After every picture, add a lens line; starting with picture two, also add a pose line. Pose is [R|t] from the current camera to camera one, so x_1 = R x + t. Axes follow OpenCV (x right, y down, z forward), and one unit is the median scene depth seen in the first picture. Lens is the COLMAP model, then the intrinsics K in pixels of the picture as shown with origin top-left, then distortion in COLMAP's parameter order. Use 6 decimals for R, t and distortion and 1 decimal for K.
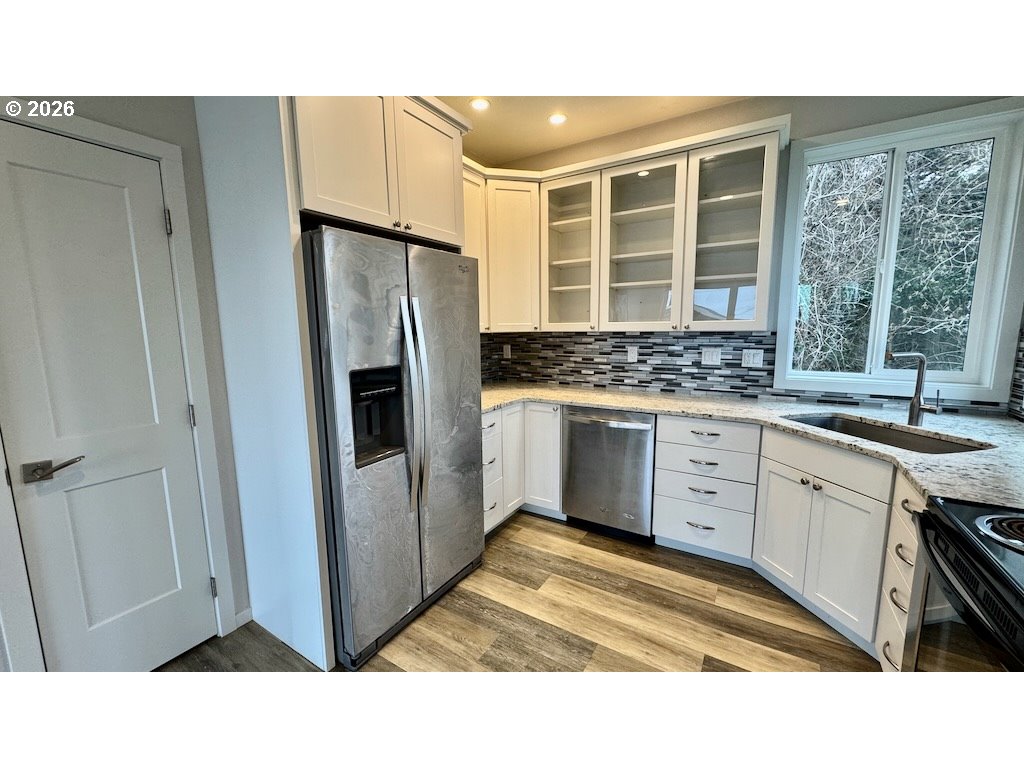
lens RADIAL K [[408.6, 0, 512.0], [0, 408.6, 384.0], [0, 0, 1]] dist [0.000457, -0.000095]
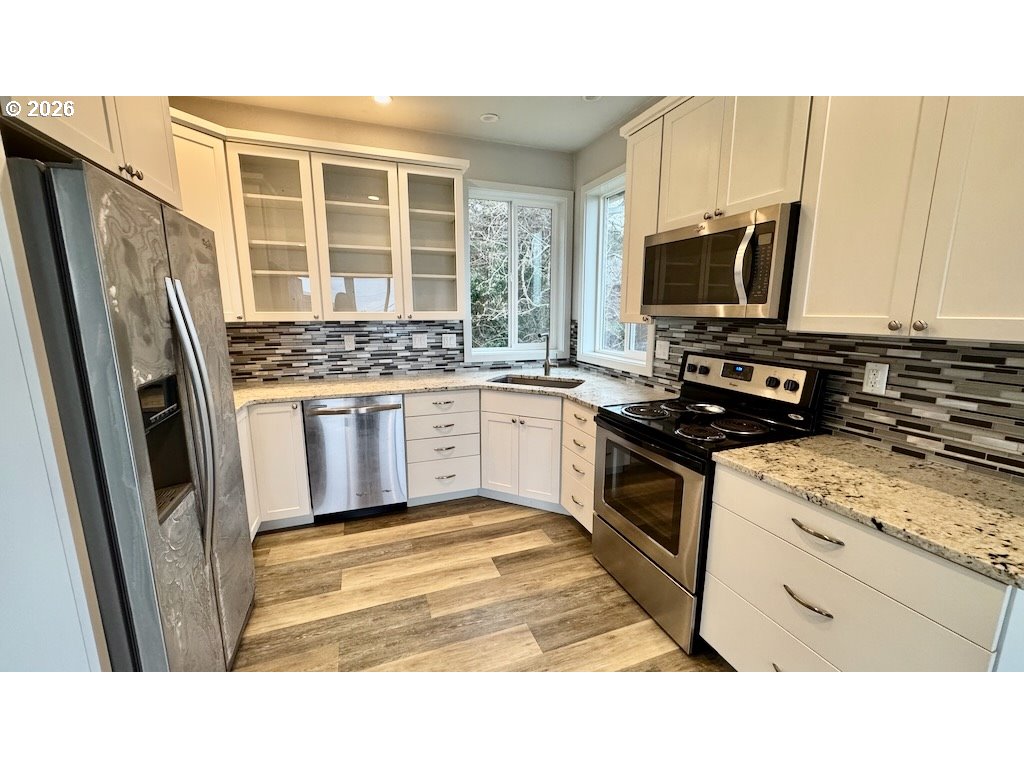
lens RADIAL K [[408.6, 0, 512.0], [0, 408.6, 384.0], [0, 0, 1]] dist [0.000457, -0.000095]
pose [[0.607782, -0.130429, 0.783320, -0.309131], [0.103442, 0.991018, 0.084751, -0.016492], [-0.787338, 0.029518, 0.615814, 0.052123]]
